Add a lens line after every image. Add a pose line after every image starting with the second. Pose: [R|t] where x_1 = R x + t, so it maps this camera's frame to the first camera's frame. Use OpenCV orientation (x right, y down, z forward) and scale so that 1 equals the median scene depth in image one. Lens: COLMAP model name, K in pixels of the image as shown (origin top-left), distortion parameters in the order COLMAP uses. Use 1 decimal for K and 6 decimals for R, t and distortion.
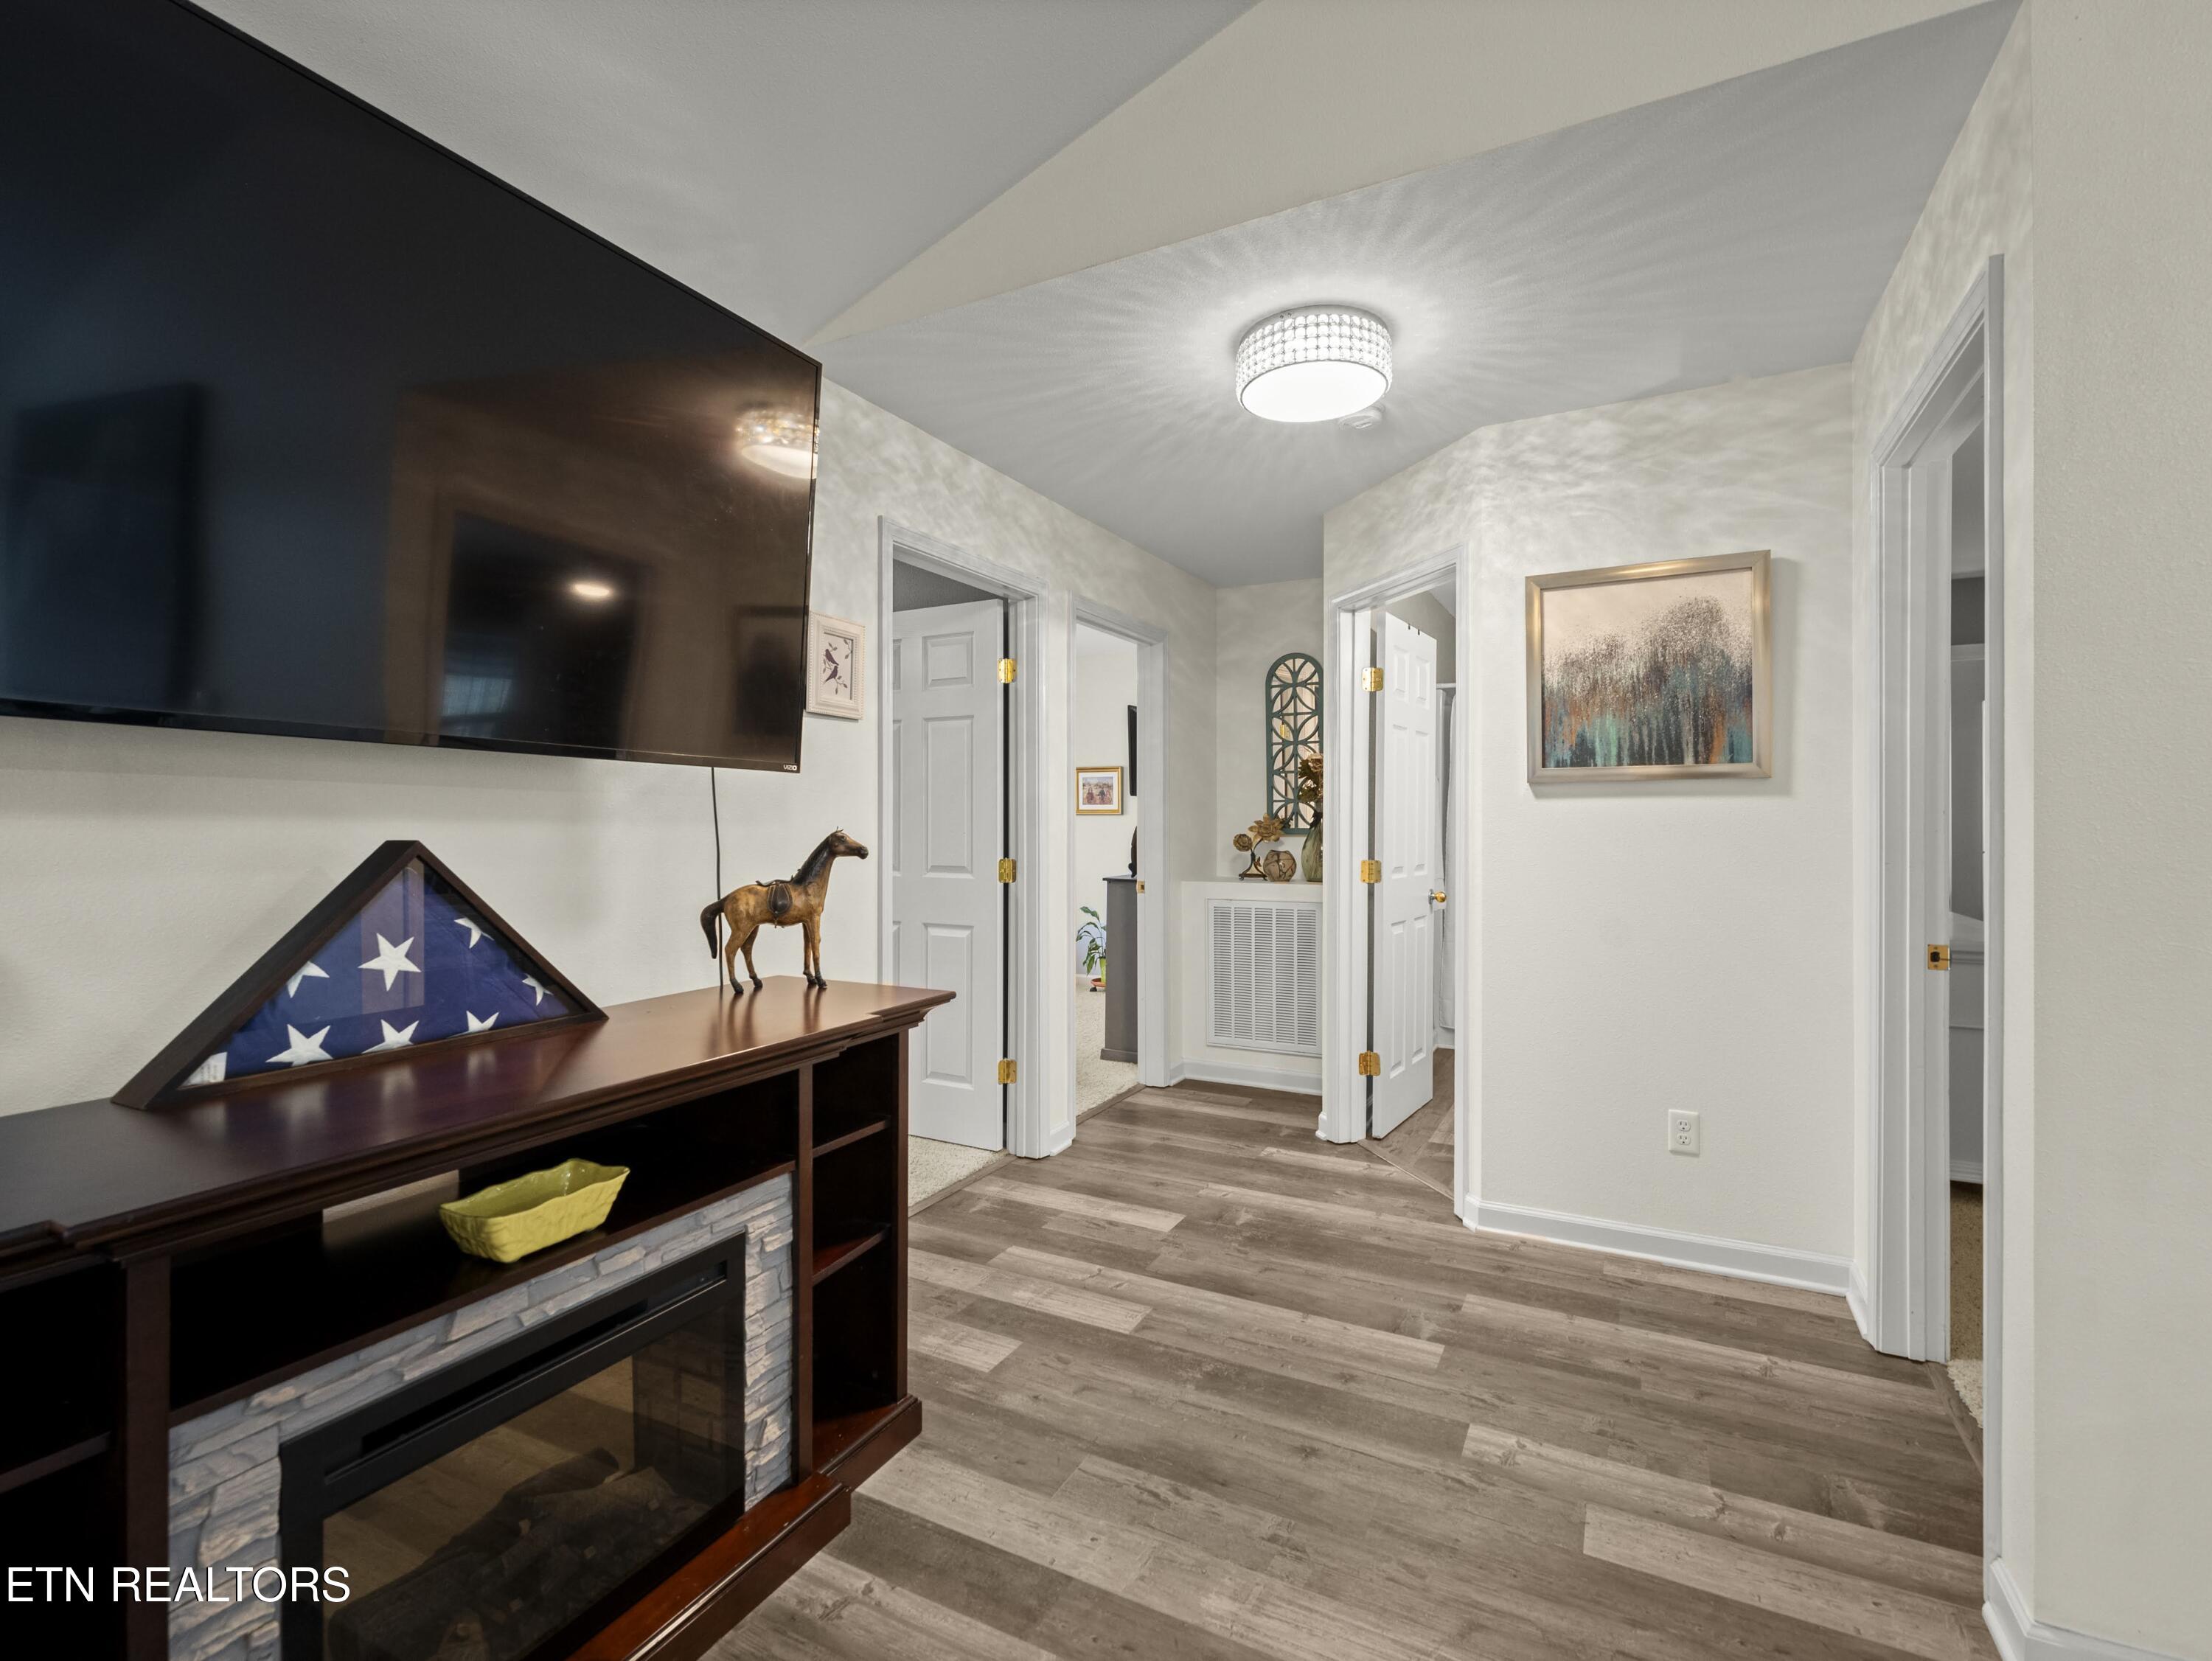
lens RADIAL K [[1017.1, 0, 1103.6], [0, 1017.1, 815.6], [0, 0, 1]] dist [-0.002138, -0.000241]
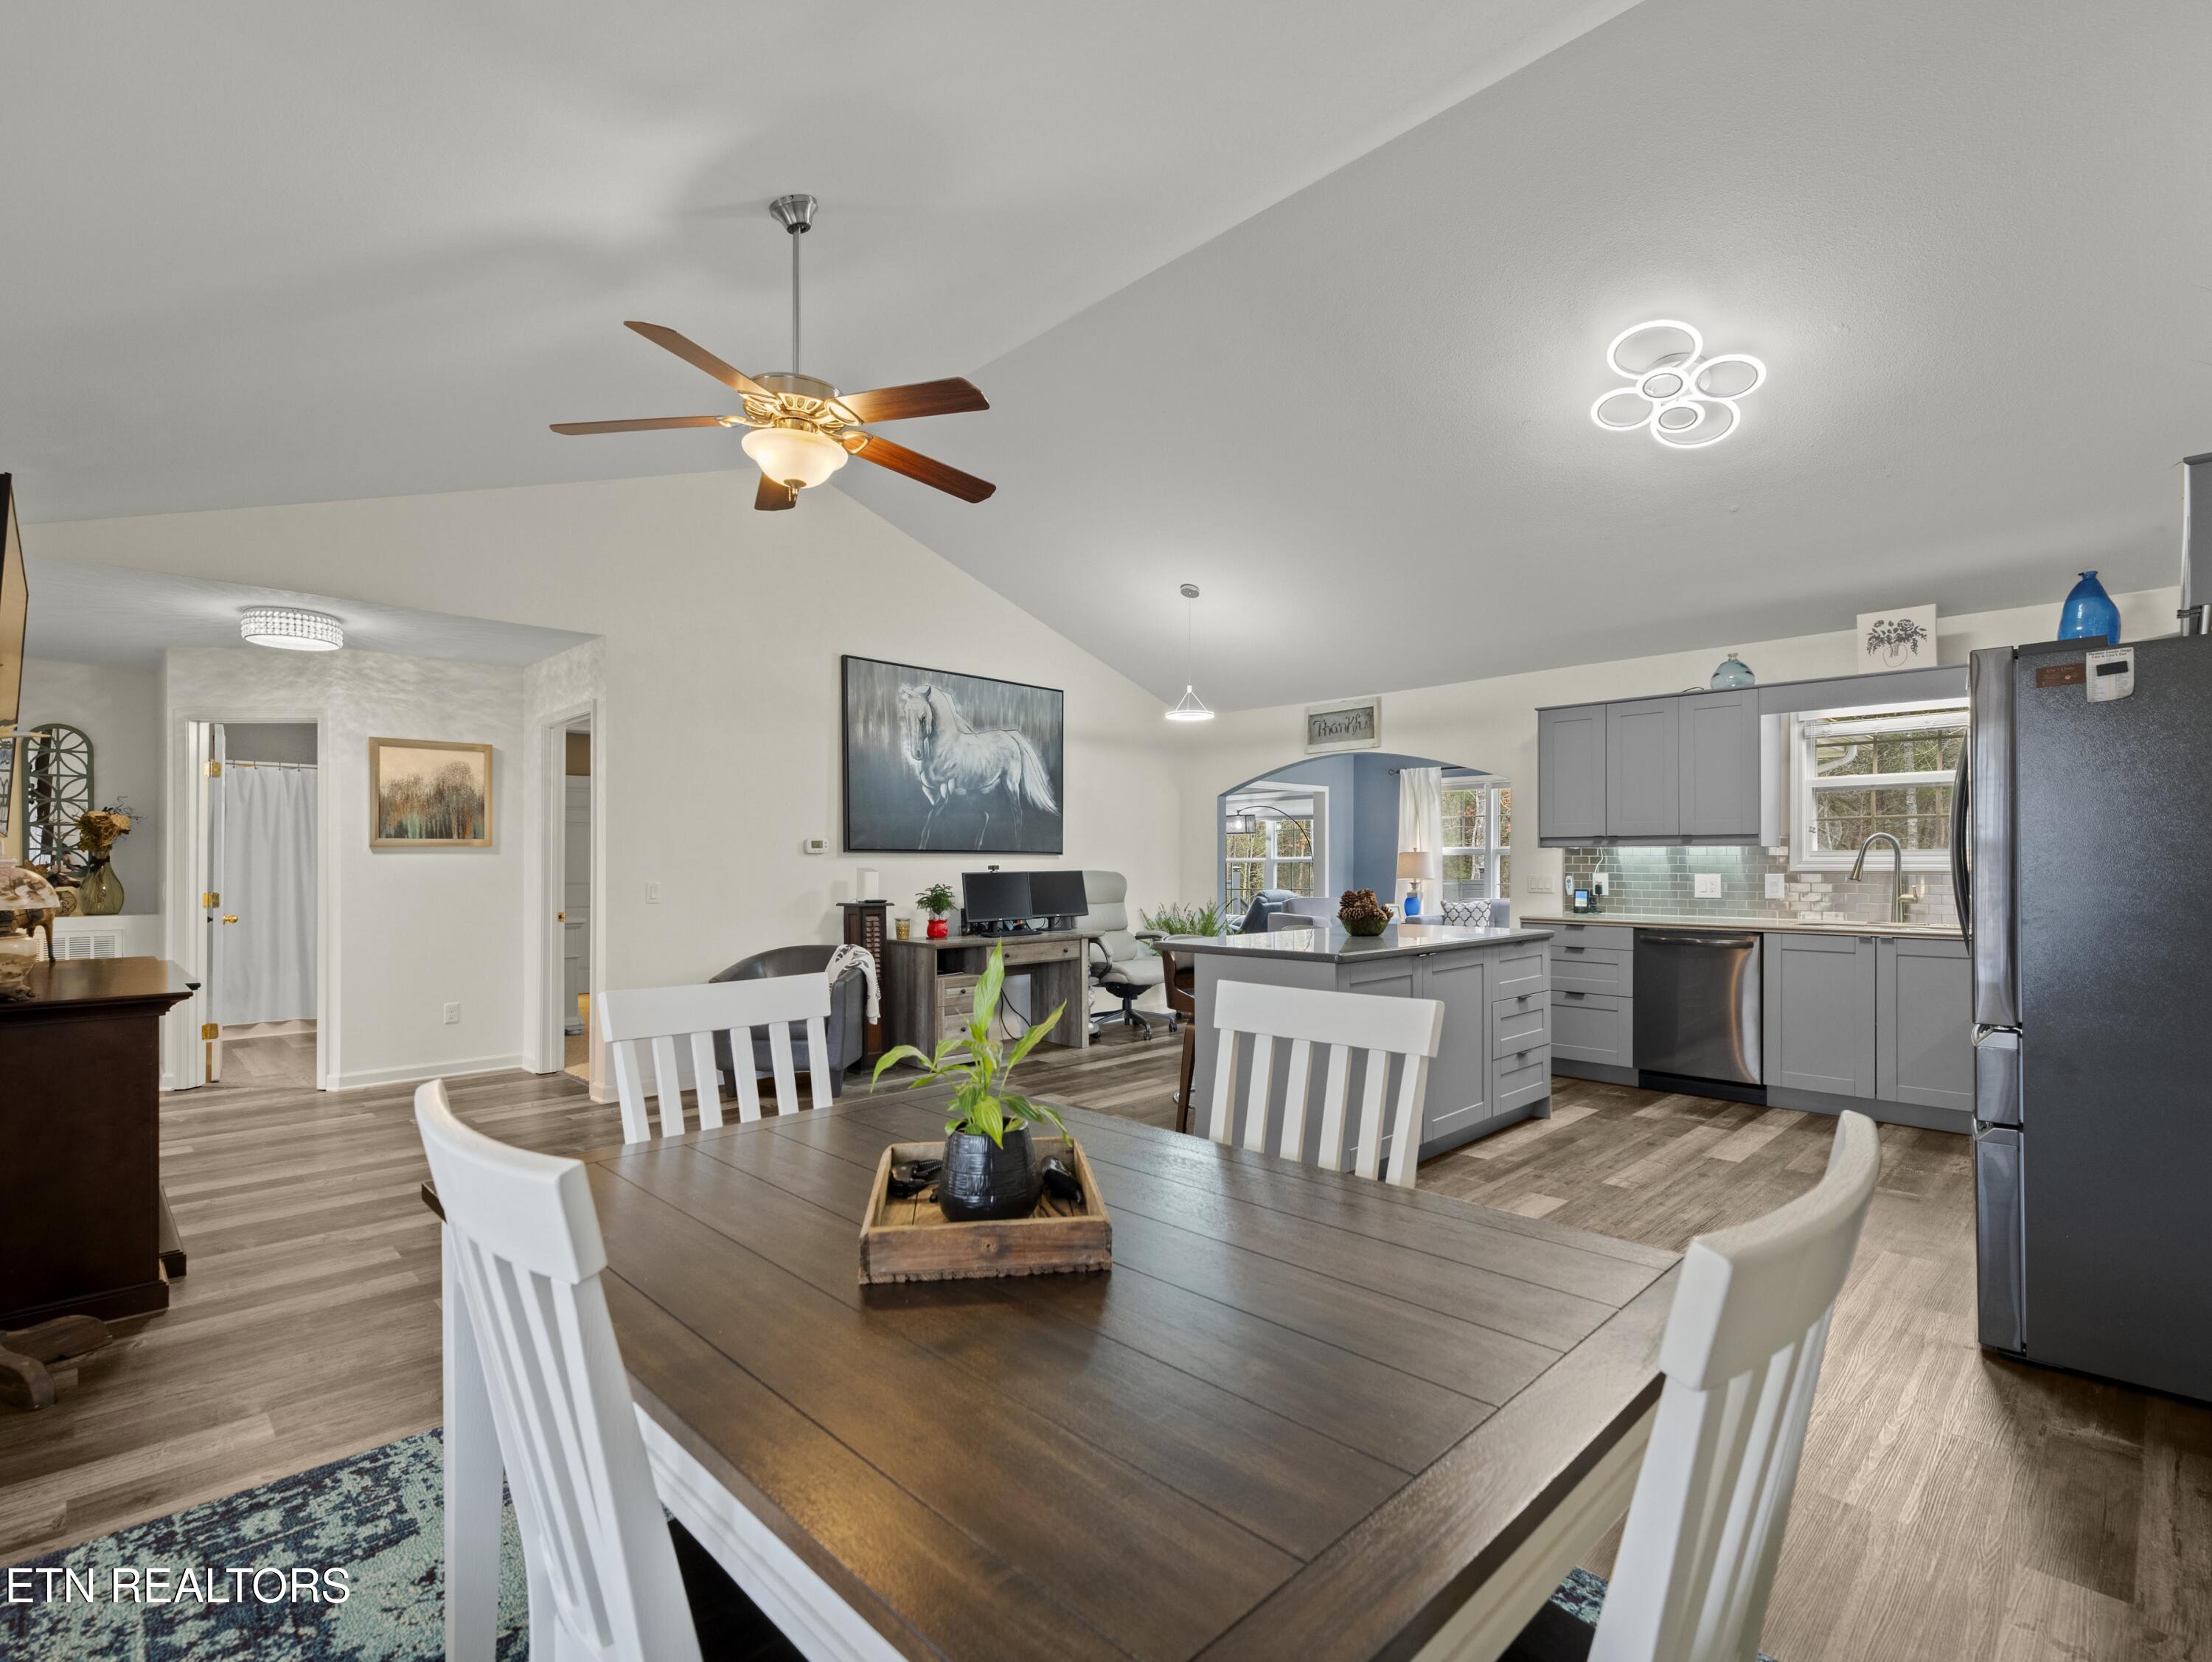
lens RADIAL K [[1048.7, 0, 1106.0], [0, 1048.7, 870.5], [0, 0, 1]] dist [0.003592, 0.000043]
pose [[0.302536, -0.004688, 0.953126, -1.057014], [-0.002589, 0.999980, 0.005741, -0.000248], [-0.953134, -0.004205, 0.302518, -0.919687]]
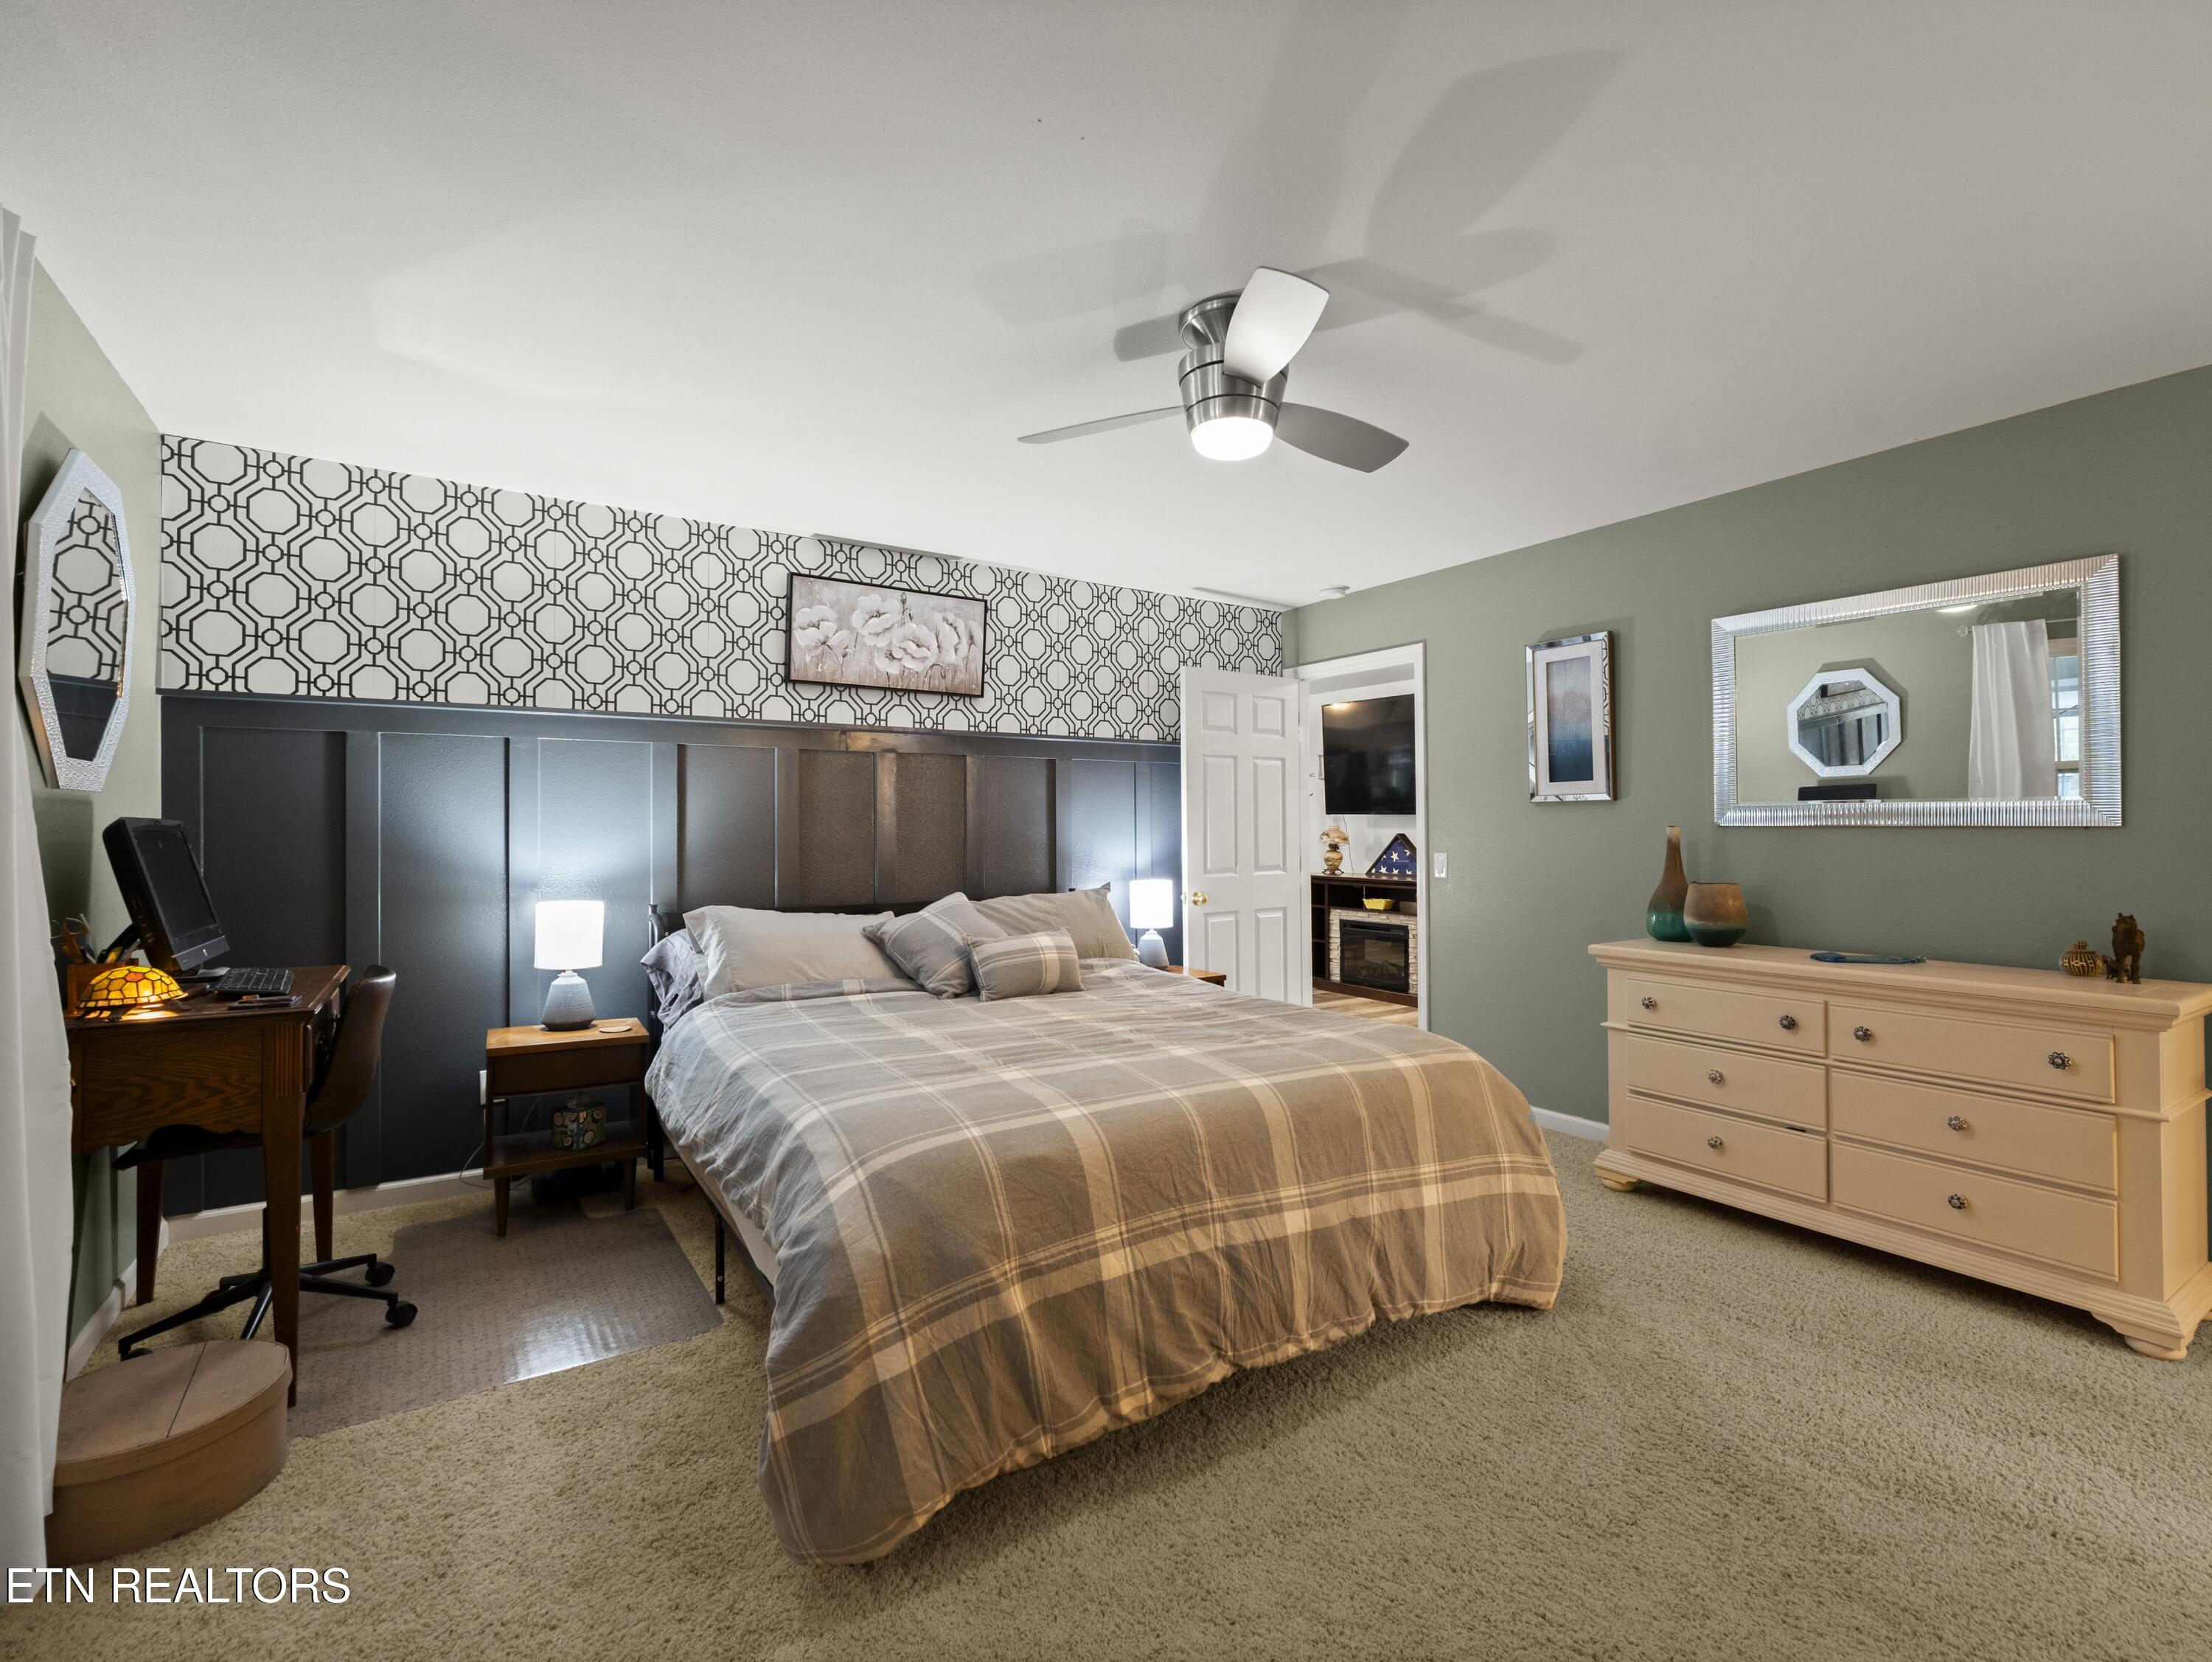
lens RADIAL K [[1027.8, 0, 1095.0], [0, 1027.8, 822.1], [0, 0, 1]] dist [0.002782, -0.000096]
pose [[-0.488444, -0.002142, -0.872593, 2.361316], [0.007355, 0.999951, -0.006571, -0.004913], [0.872564, -0.009628, -0.488404, 1.145433]]
